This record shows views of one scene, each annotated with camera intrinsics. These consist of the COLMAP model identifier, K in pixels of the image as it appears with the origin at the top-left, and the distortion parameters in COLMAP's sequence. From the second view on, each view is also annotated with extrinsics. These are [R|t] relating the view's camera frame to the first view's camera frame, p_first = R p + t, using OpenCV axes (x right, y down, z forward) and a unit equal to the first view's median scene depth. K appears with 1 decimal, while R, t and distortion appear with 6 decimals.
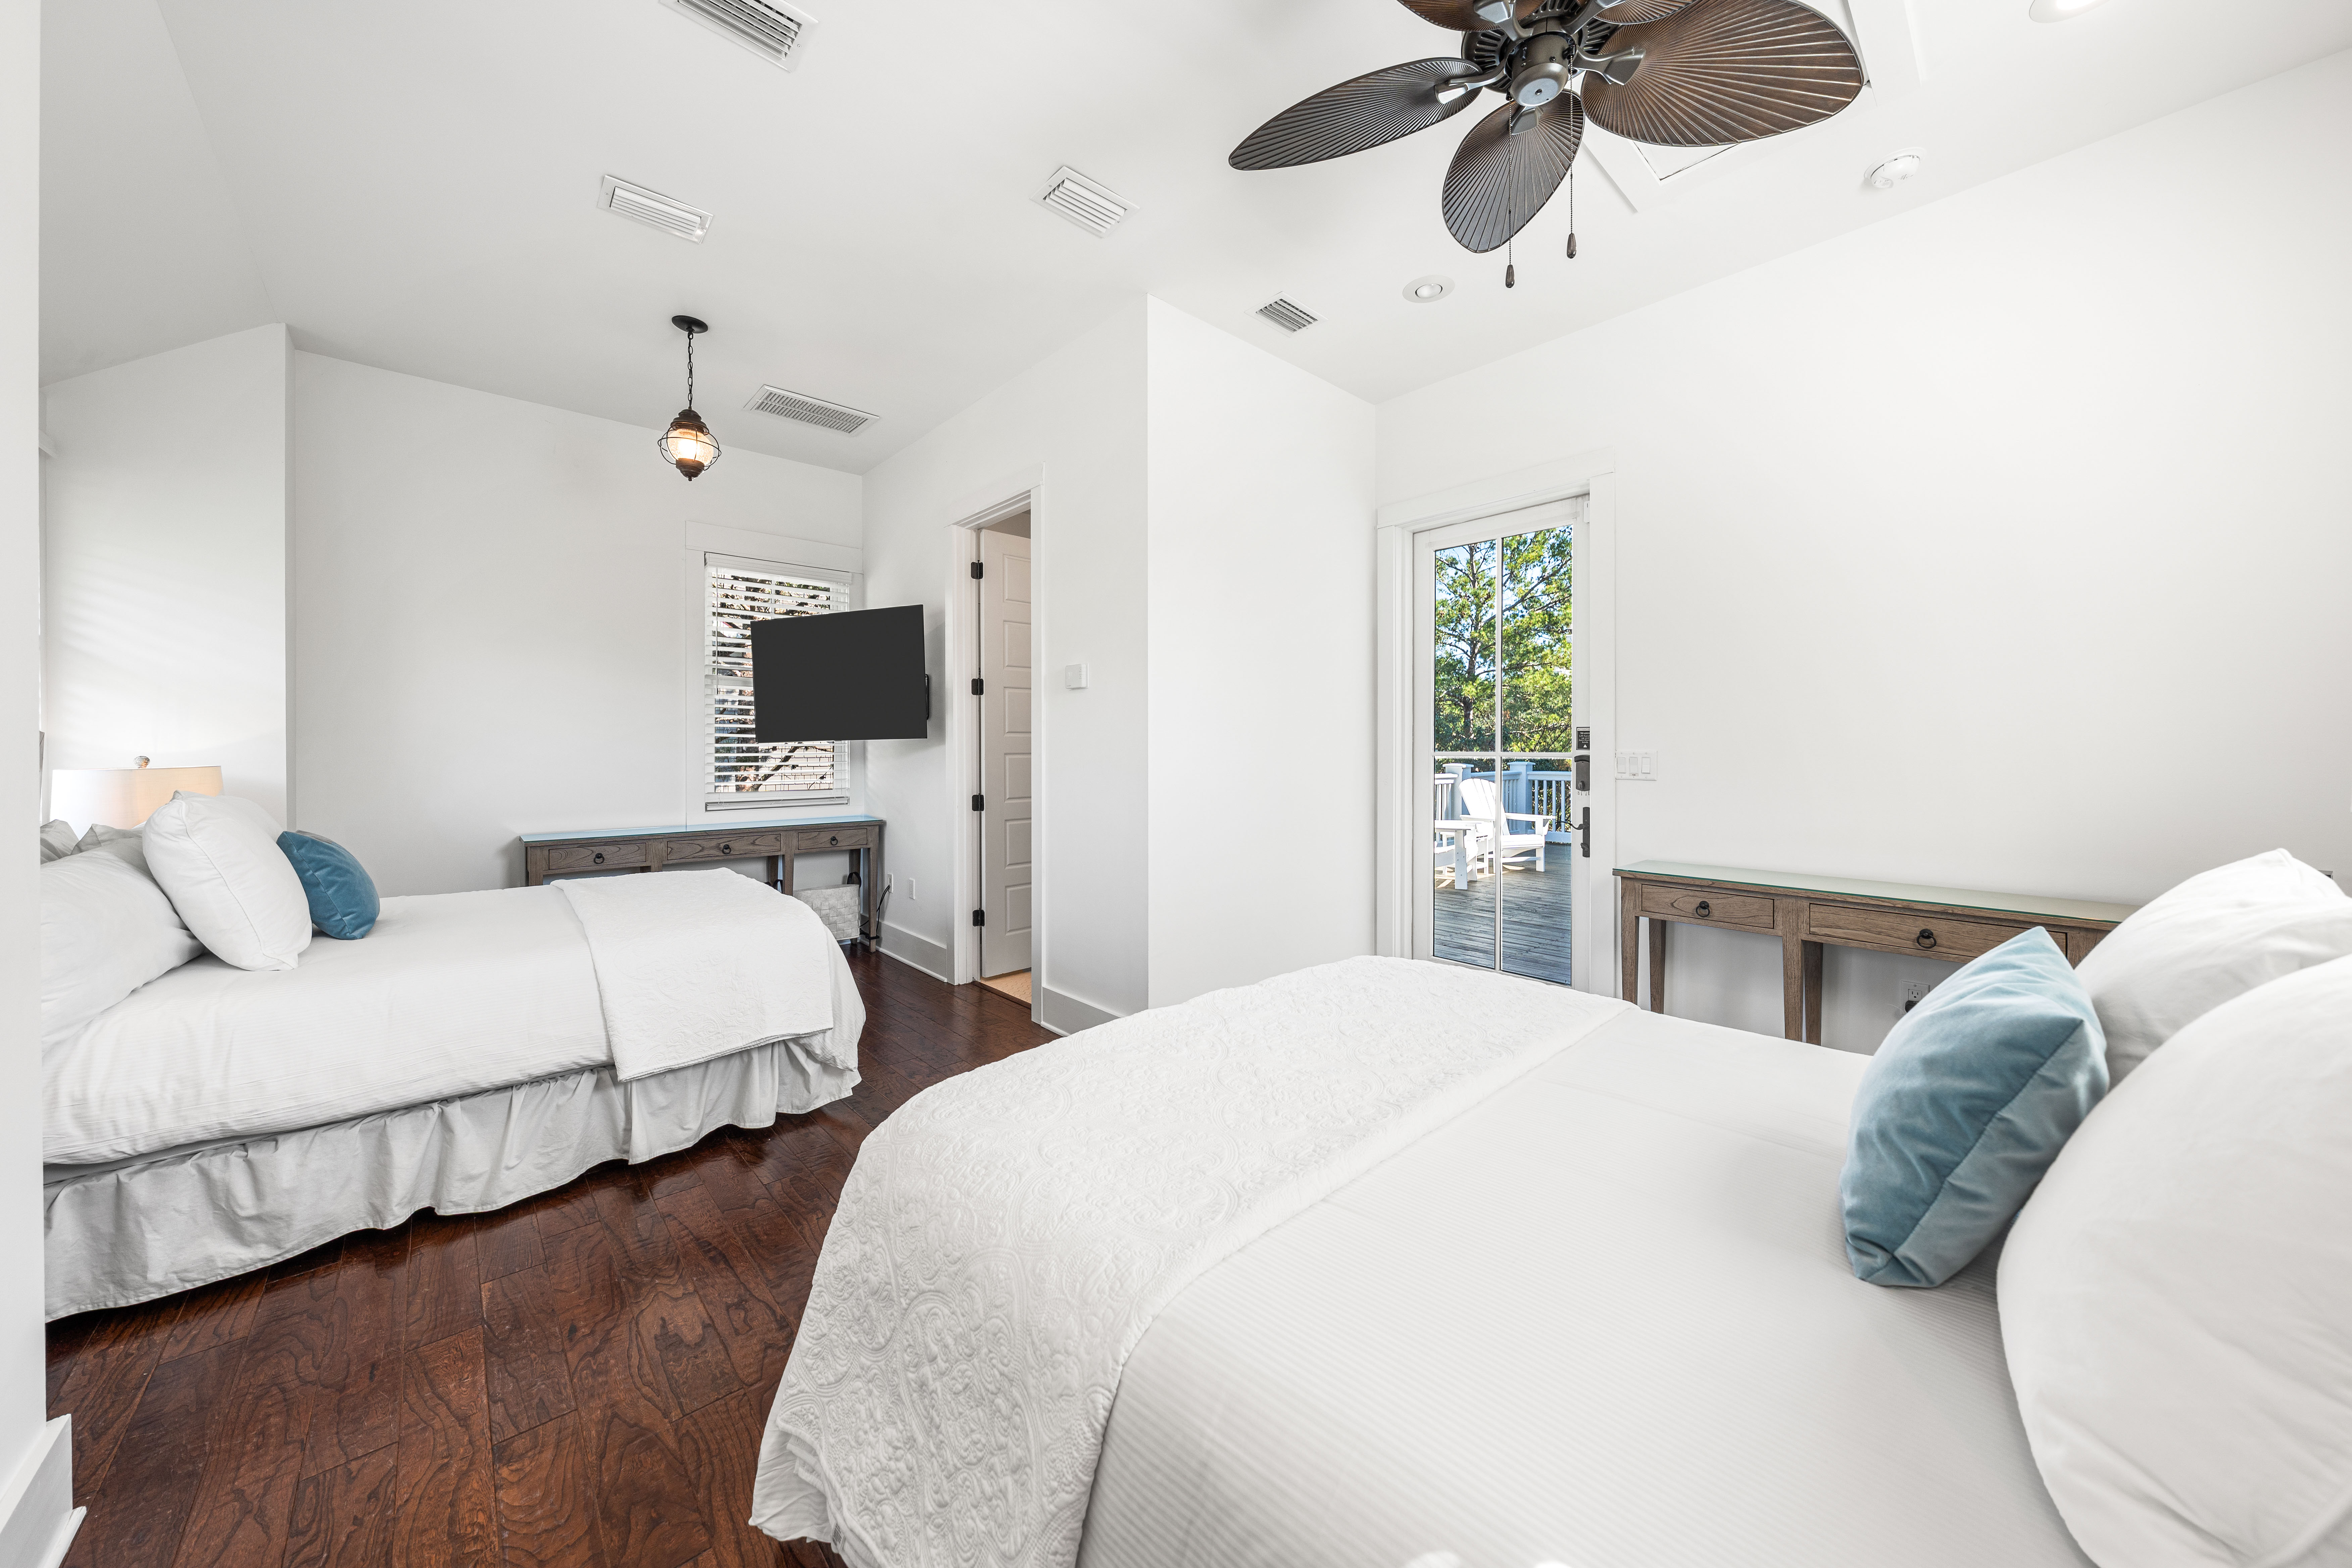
lens RADIAL K [[809.1, 0, 1179.7], [0, 809.1, 759.7], [0, 0, 1]] dist [-0.000101, -0.000022]
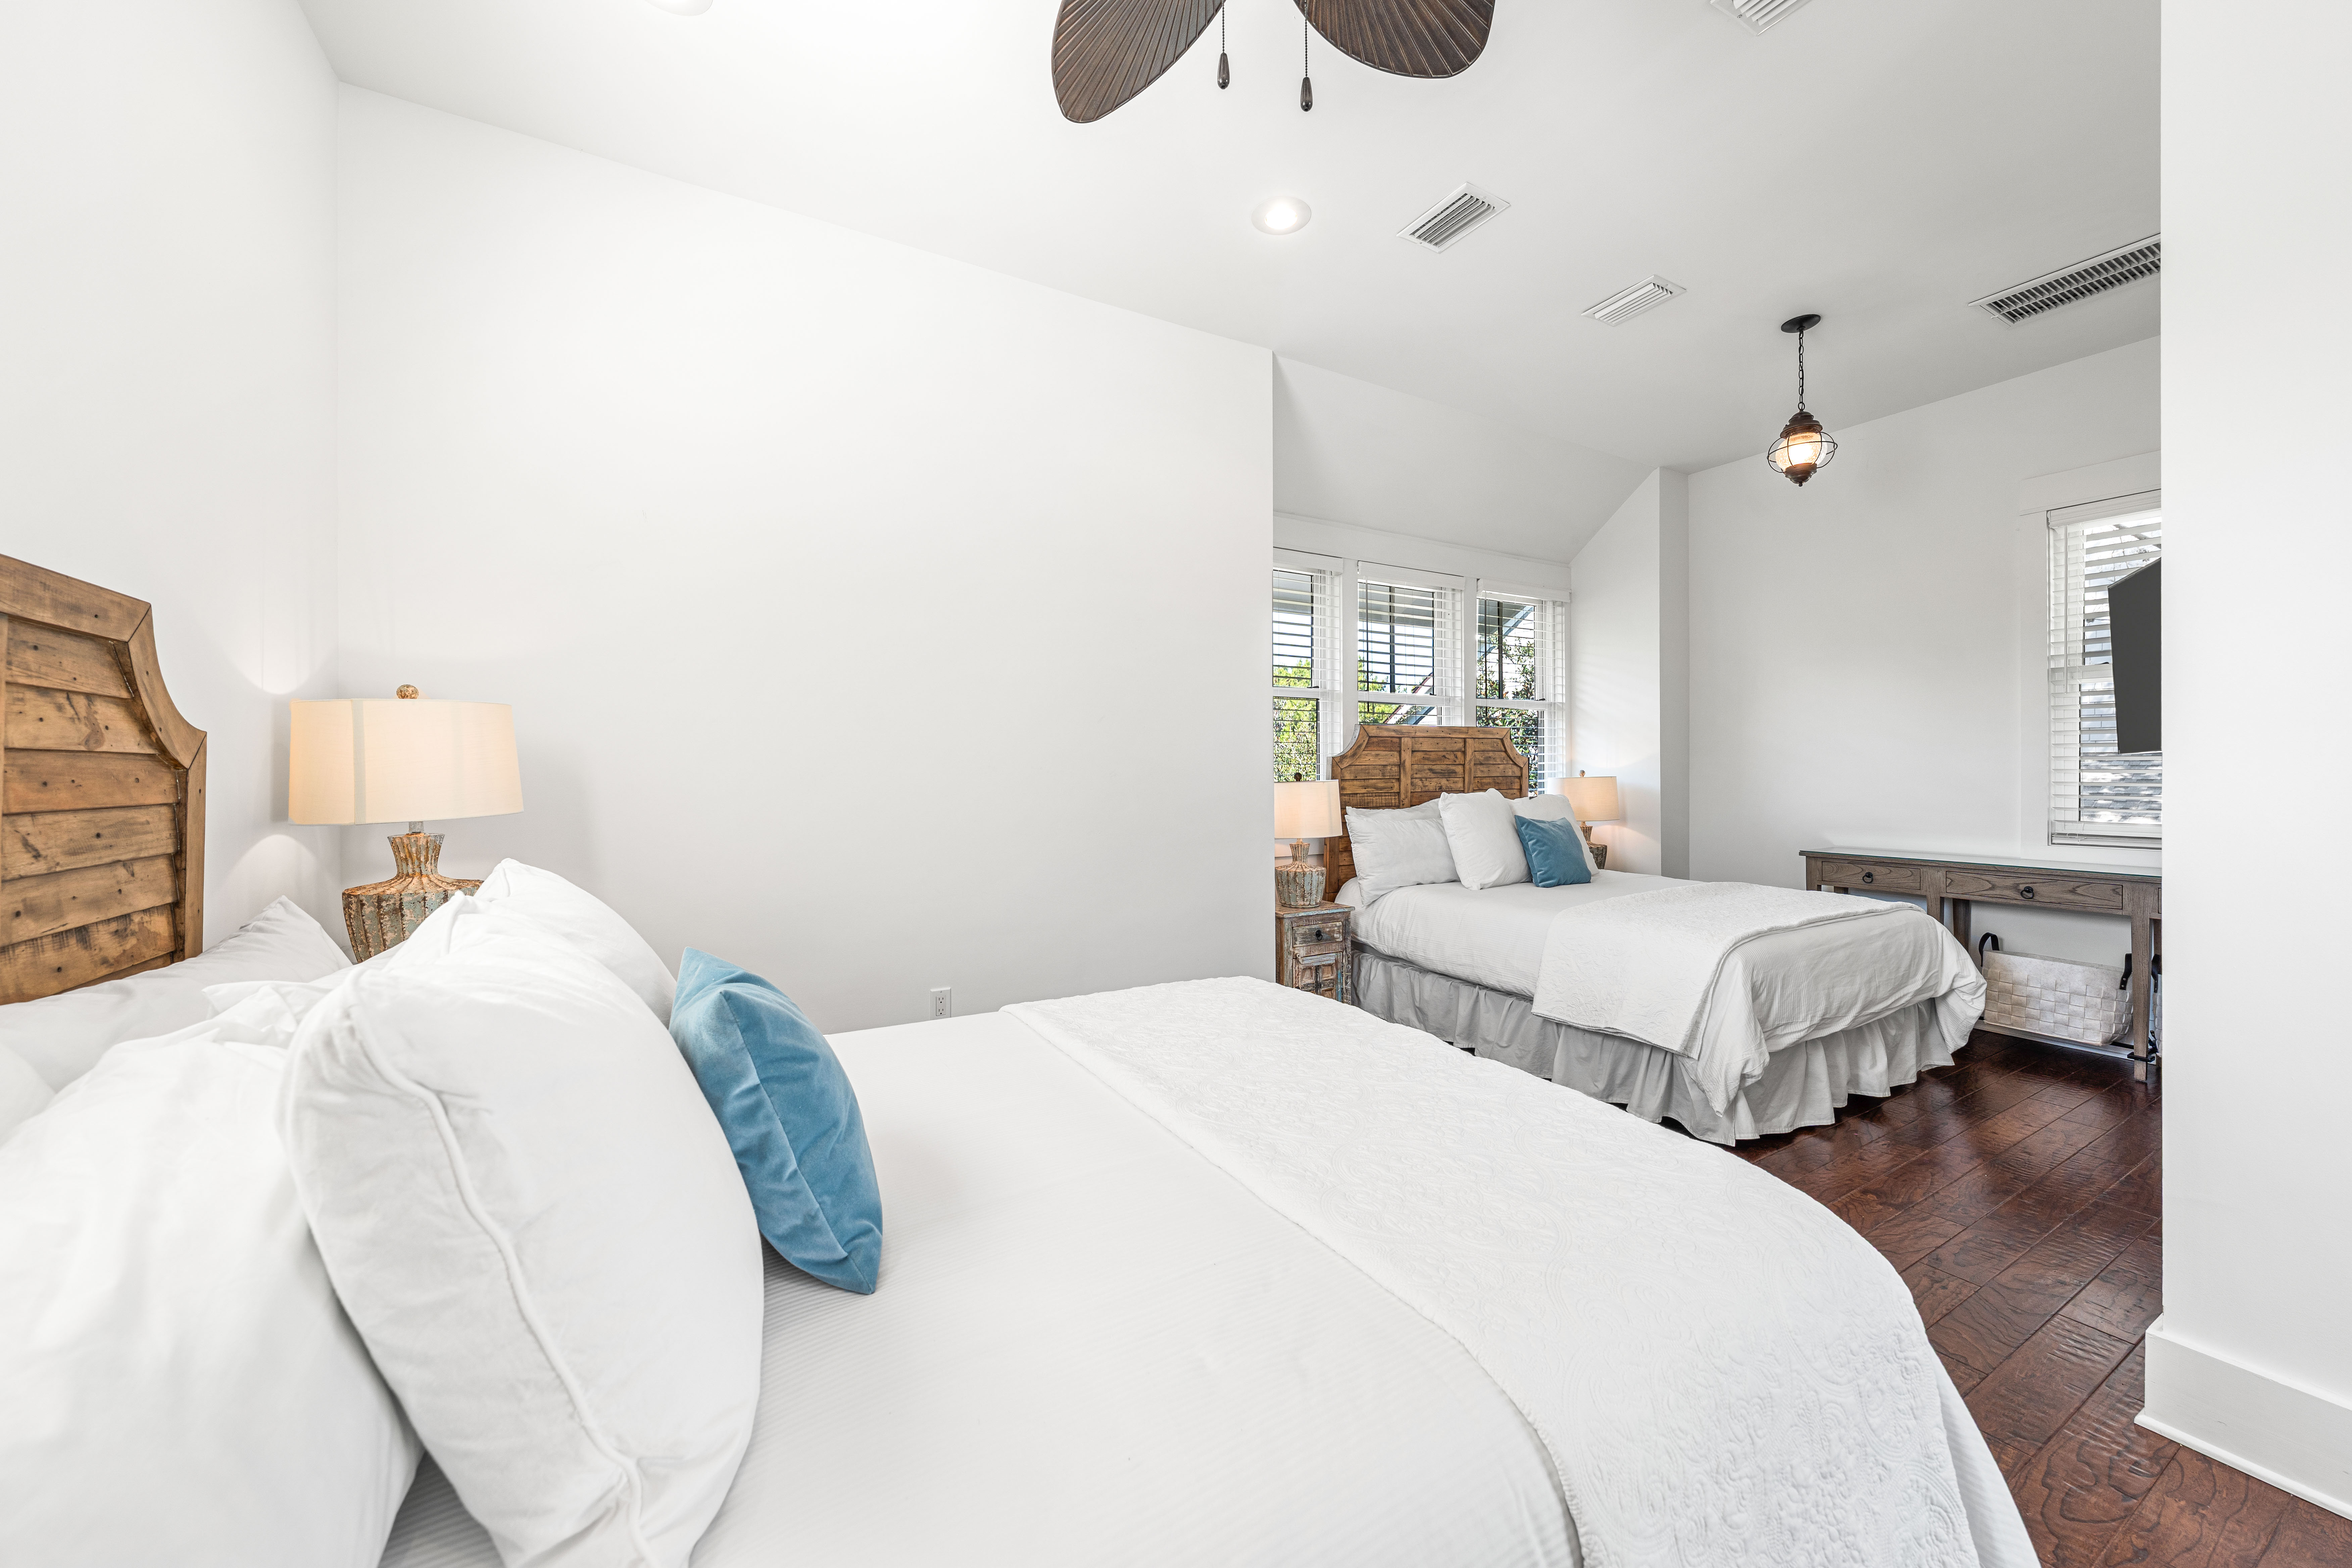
lens RADIAL K [[870.4, 0, 1182.1], [0, 870.4, 772.6], [0, 0, 1]] dist [-0.000327, -0.000024]
pose [[-0.207925, 0.002813, -0.978141, 0.571665], [-0.012016, 0.999913, 0.005430, 0.000786], [0.978071, 0.012882, -0.207873, 0.501852]]
